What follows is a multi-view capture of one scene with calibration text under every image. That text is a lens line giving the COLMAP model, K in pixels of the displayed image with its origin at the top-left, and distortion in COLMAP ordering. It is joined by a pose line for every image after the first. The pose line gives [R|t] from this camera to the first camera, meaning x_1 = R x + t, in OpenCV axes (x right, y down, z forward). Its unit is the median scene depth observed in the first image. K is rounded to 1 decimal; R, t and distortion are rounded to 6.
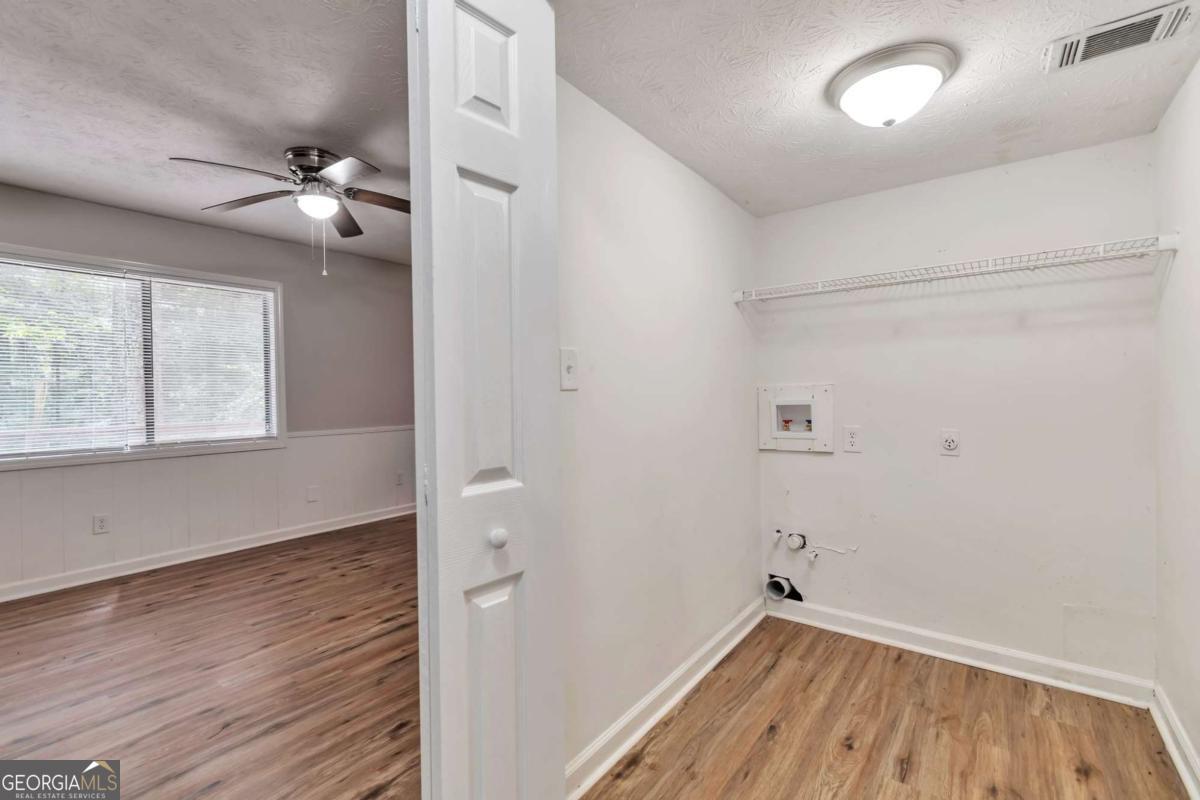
lens RADIAL K [[528.3, 0, 603.4], [0, 528.3, 394.2], [0, 0, 1]] dist [0.000460, -0.000189]
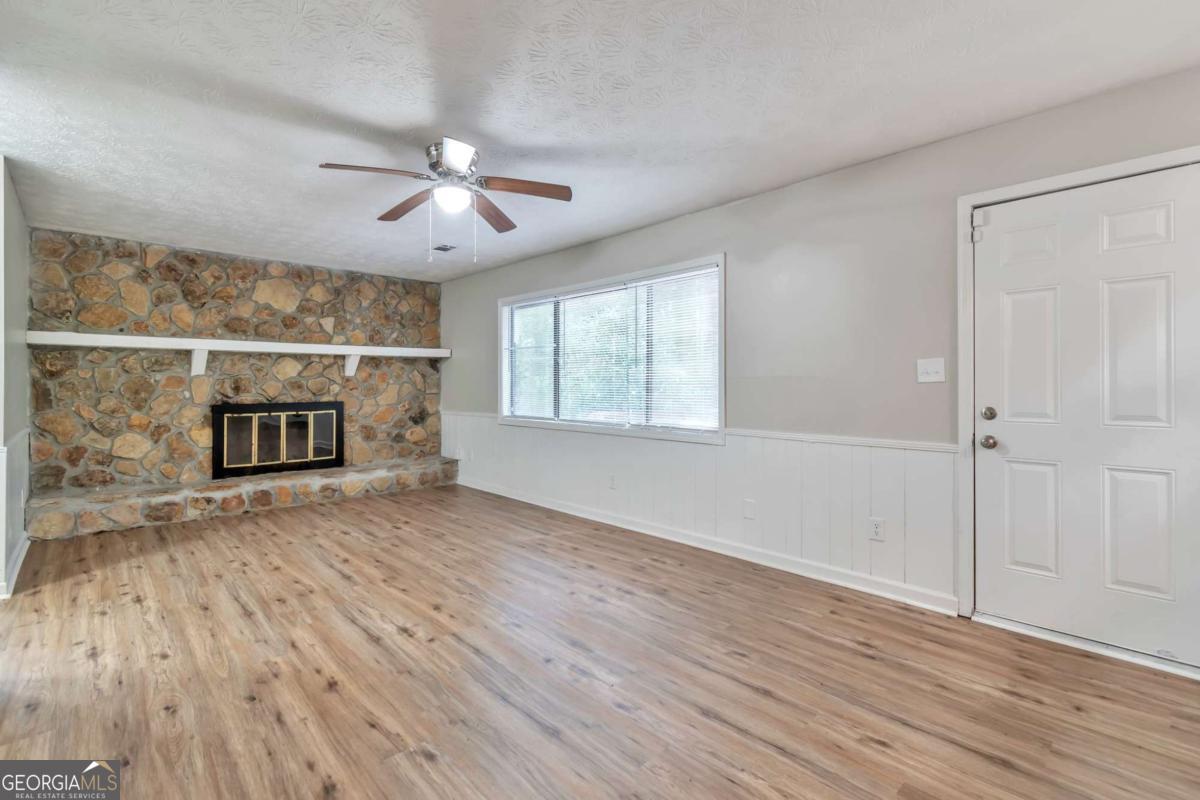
lens RADIAL K [[538.2, 0, 599.9], [0, 538.2, 387.3], [0, 0, 1]] dist [0.000069, -0.000305]
pose [[-0.162625, 0.017808, -0.986527, 0.368286], [-0.002594, 0.999826, 0.018476, -0.010820], [0.986684, 0.005564, -0.162551, 1.205988]]
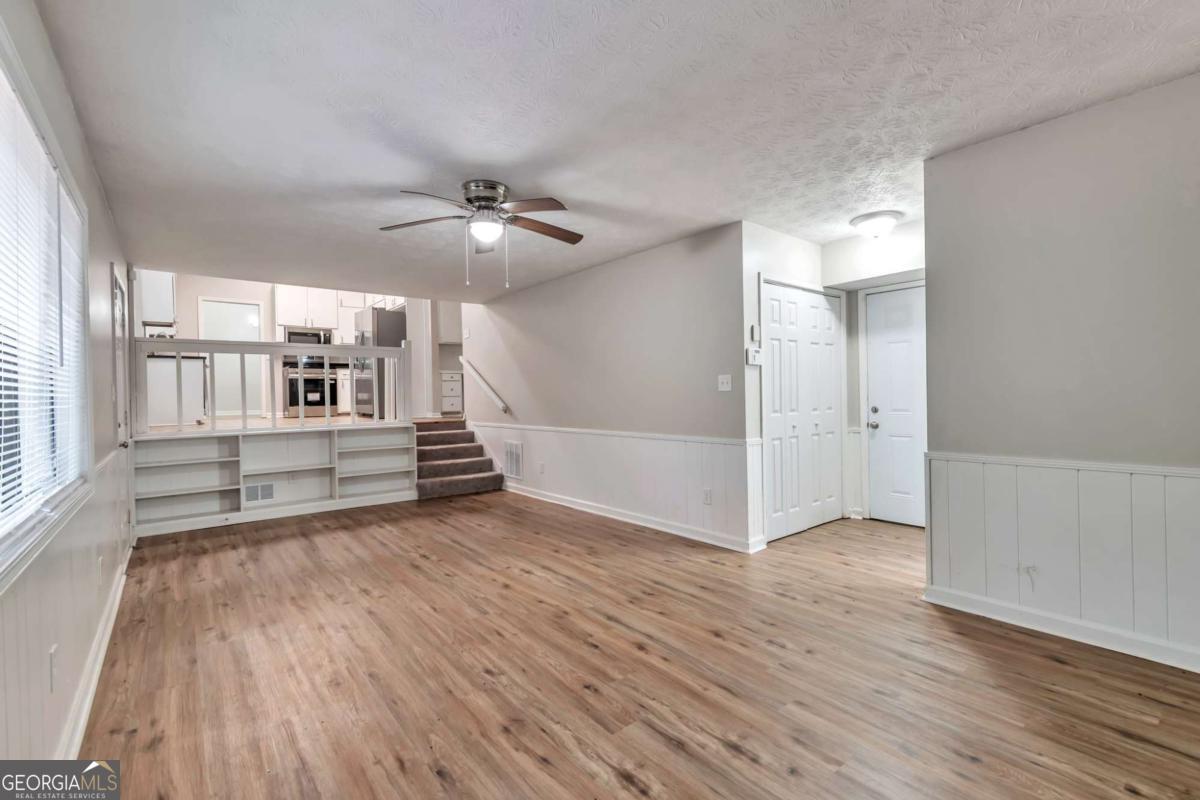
lens RADIAL K [[528.3, 0, 603.4], [0, 528.3, 394.2], [0, 0, 1]] dist [0.000460, -0.000189]
pose [[0.240698, 0.012148, 0.970524, -1.311385], [0.019501, 0.999659, -0.017349, 0.016407], [-0.970404, 0.023102, 0.240379, 0.408455]]
